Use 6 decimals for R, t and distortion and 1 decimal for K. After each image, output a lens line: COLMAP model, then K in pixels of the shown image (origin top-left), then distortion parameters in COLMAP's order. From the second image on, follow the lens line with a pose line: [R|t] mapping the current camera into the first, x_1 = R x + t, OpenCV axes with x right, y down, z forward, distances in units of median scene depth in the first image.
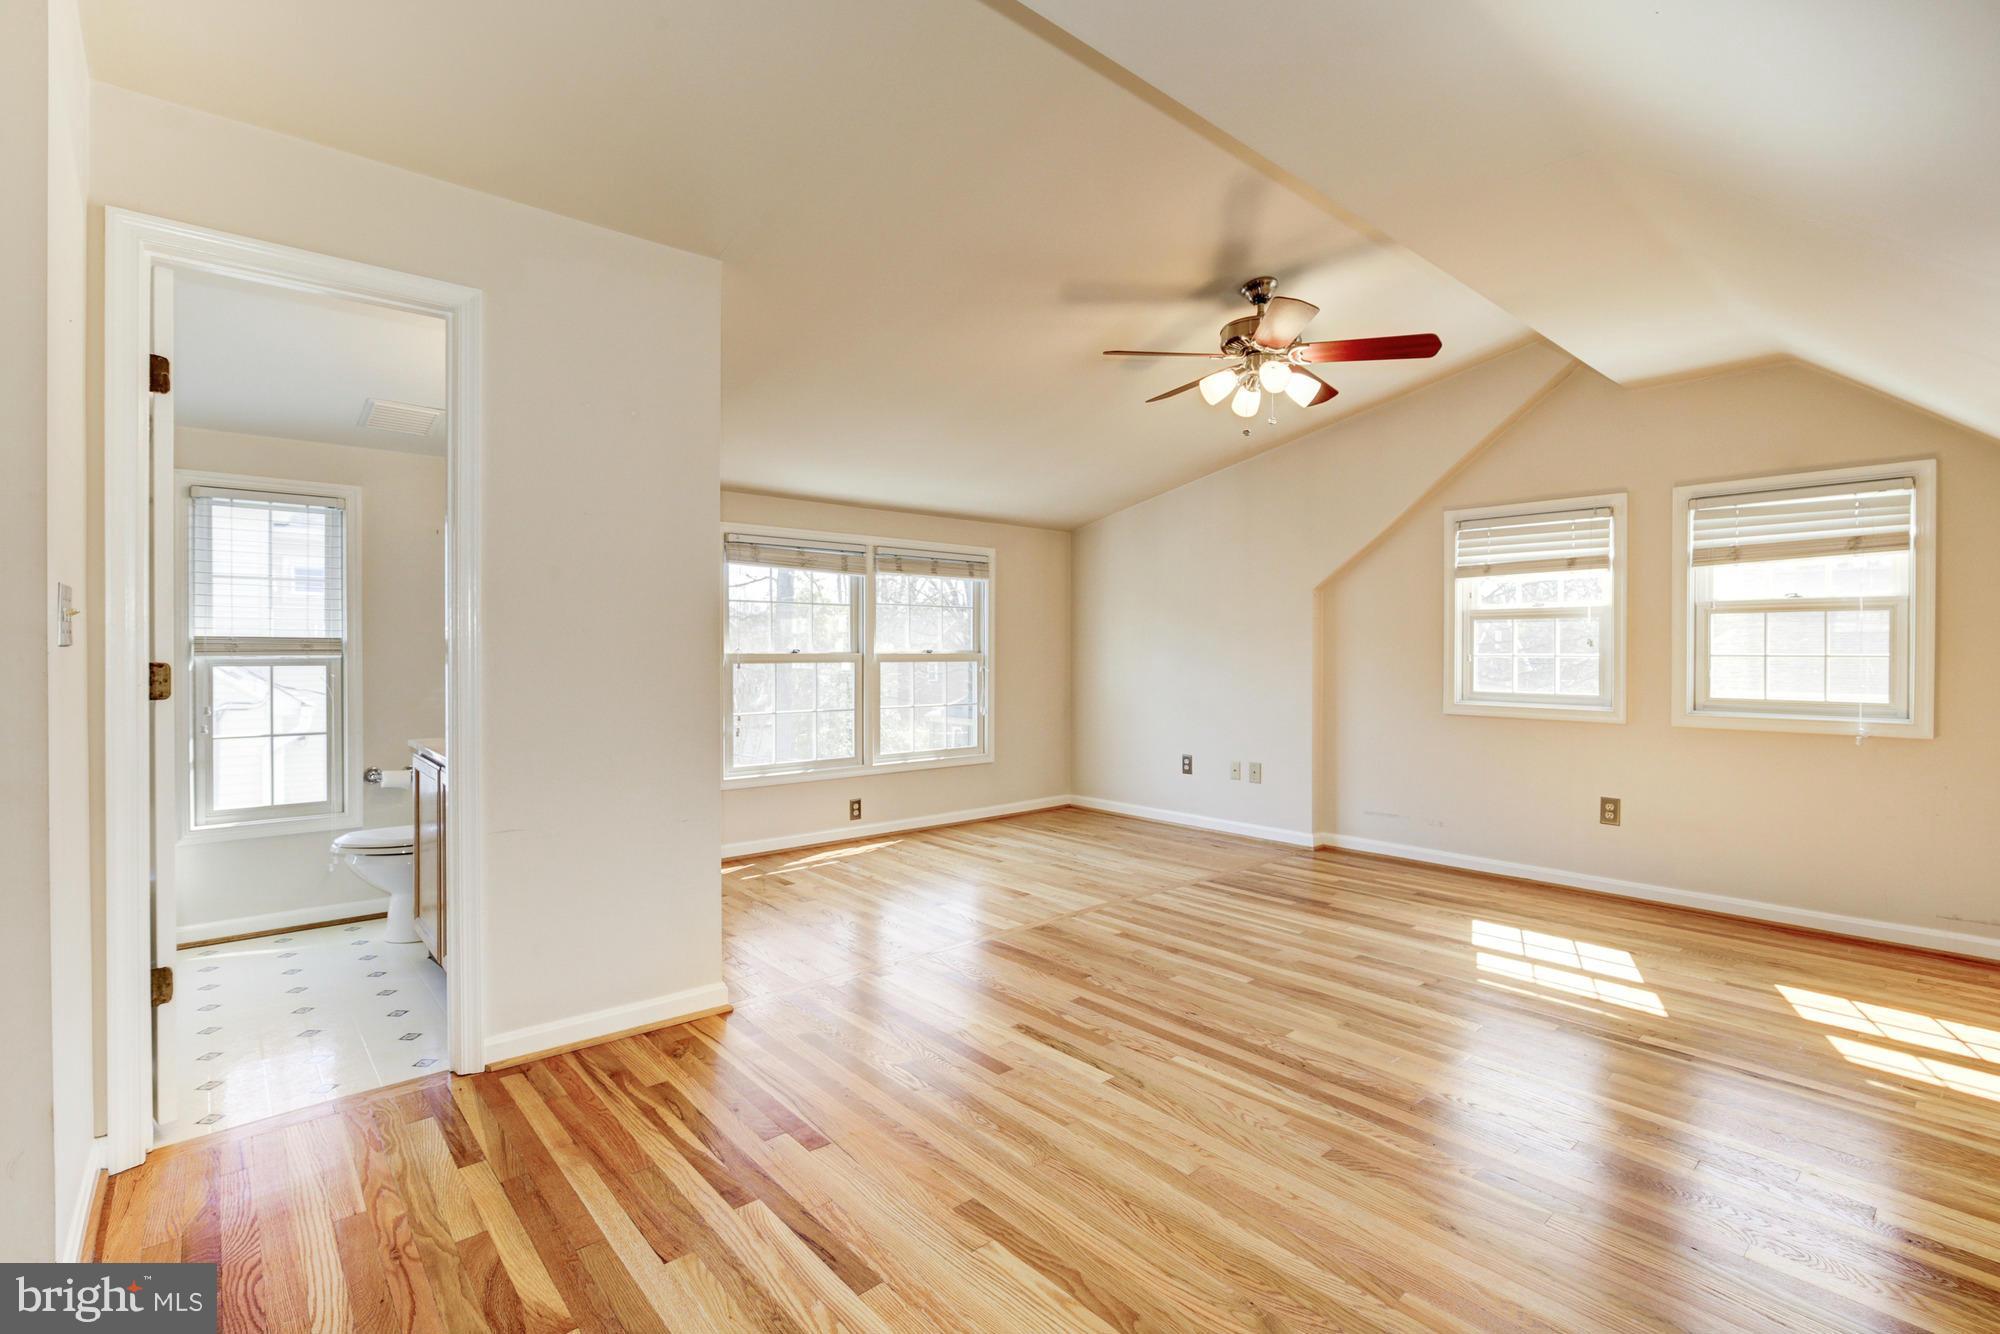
lens RADIAL K [[918.9, 0, 1003.7], [0, 918.9, 671.4], [0, 0, 1]] dist [-0.015071, 0.000282]
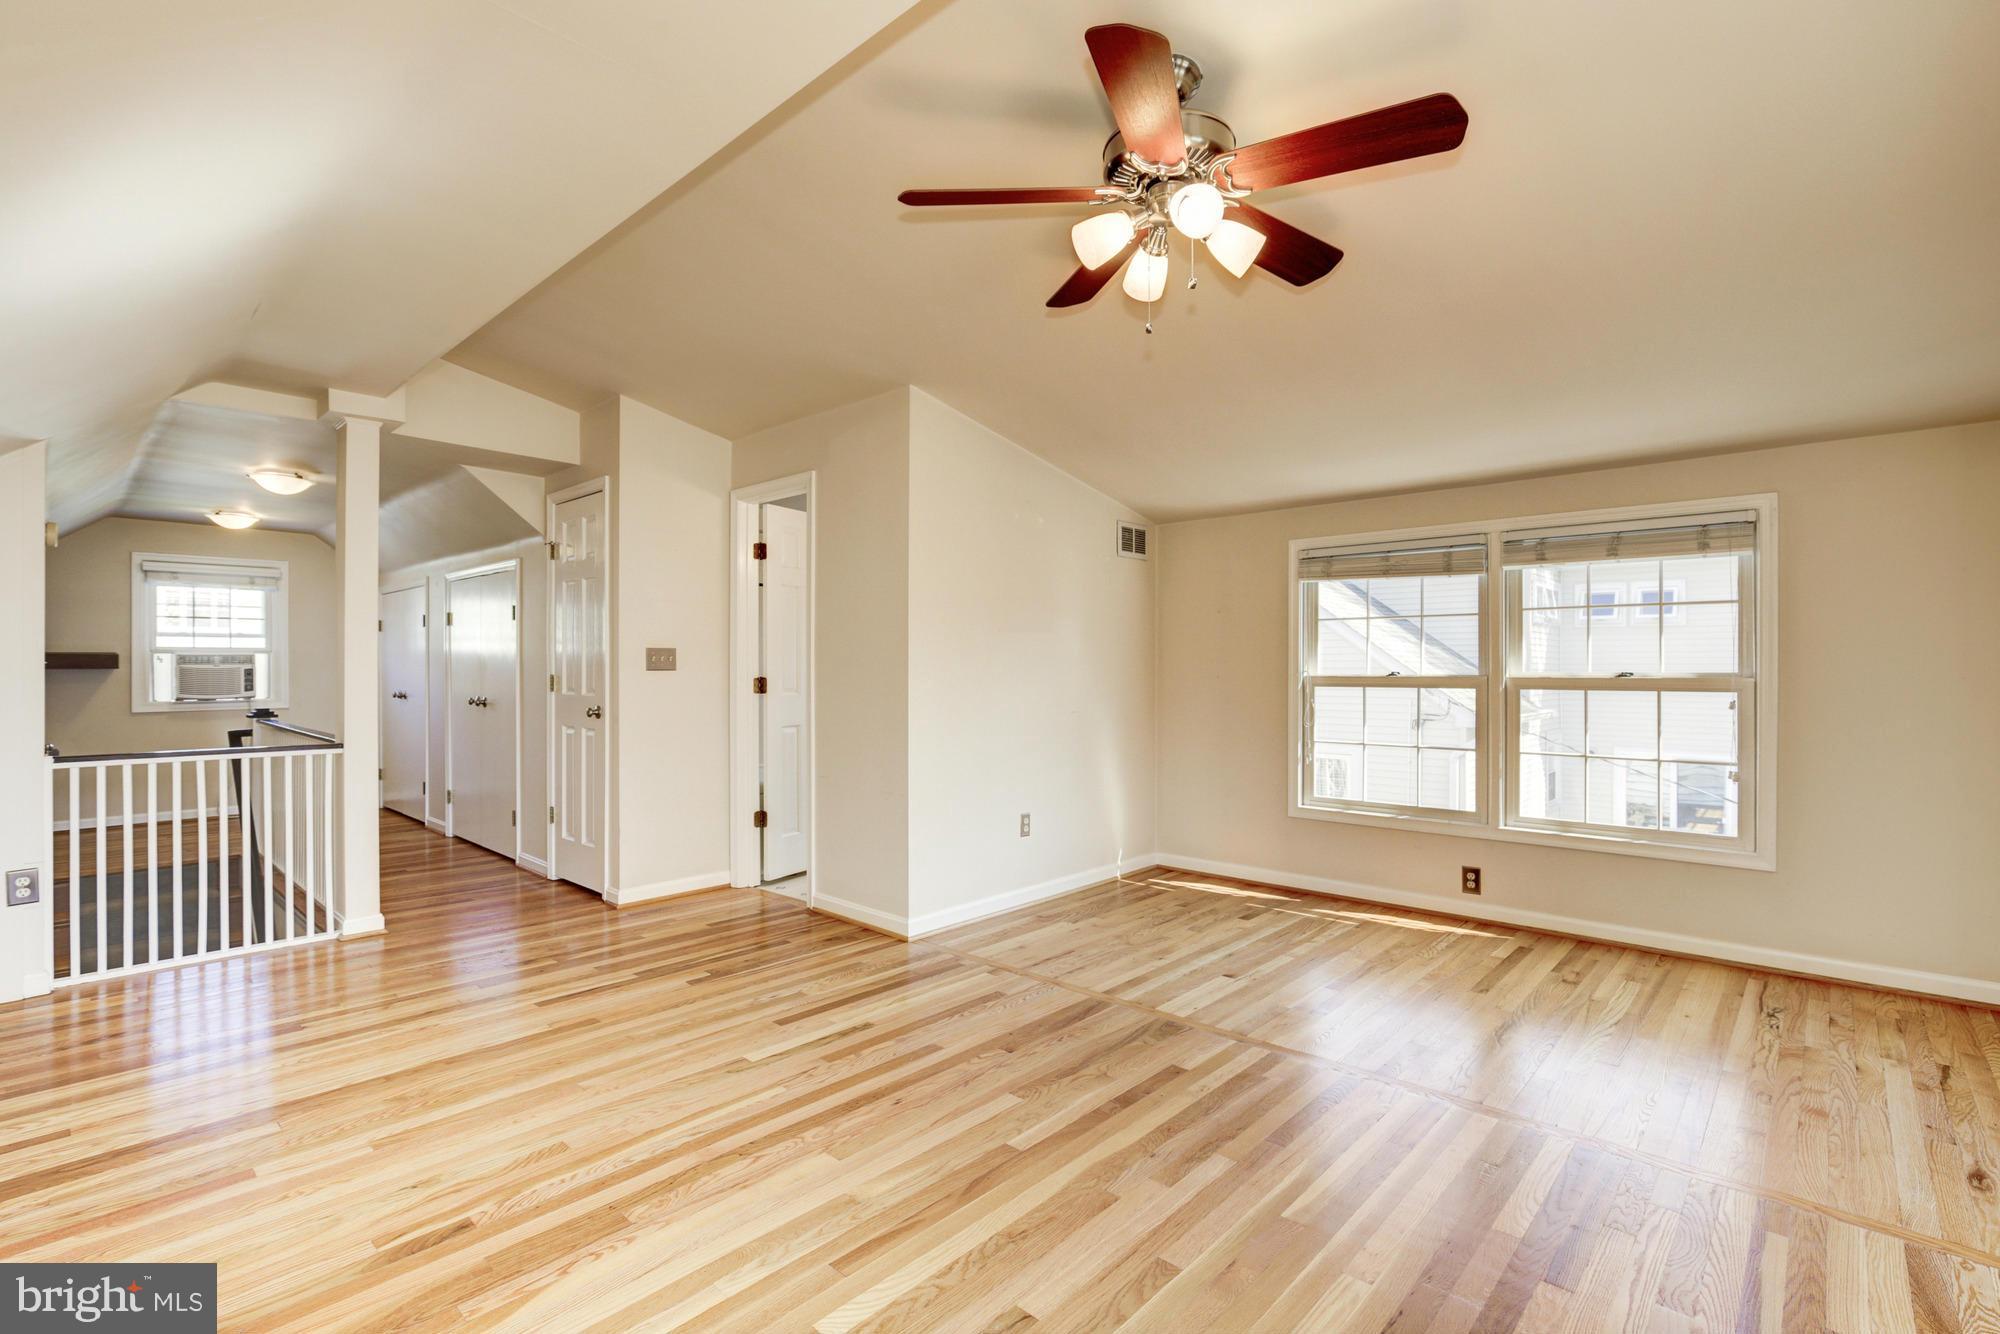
lens RADIAL K [[918.9, 0, 1003.7], [0, 918.9, 671.4], [0, 0, 1]] dist [-0.015071, 0.000282]
pose [[0.100657, -0.000559, -0.994921, 0.848545], [-0.023323, 0.999724, -0.002921, -0.018971], [0.994648, 0.023498, 0.100616, 0.805804]]
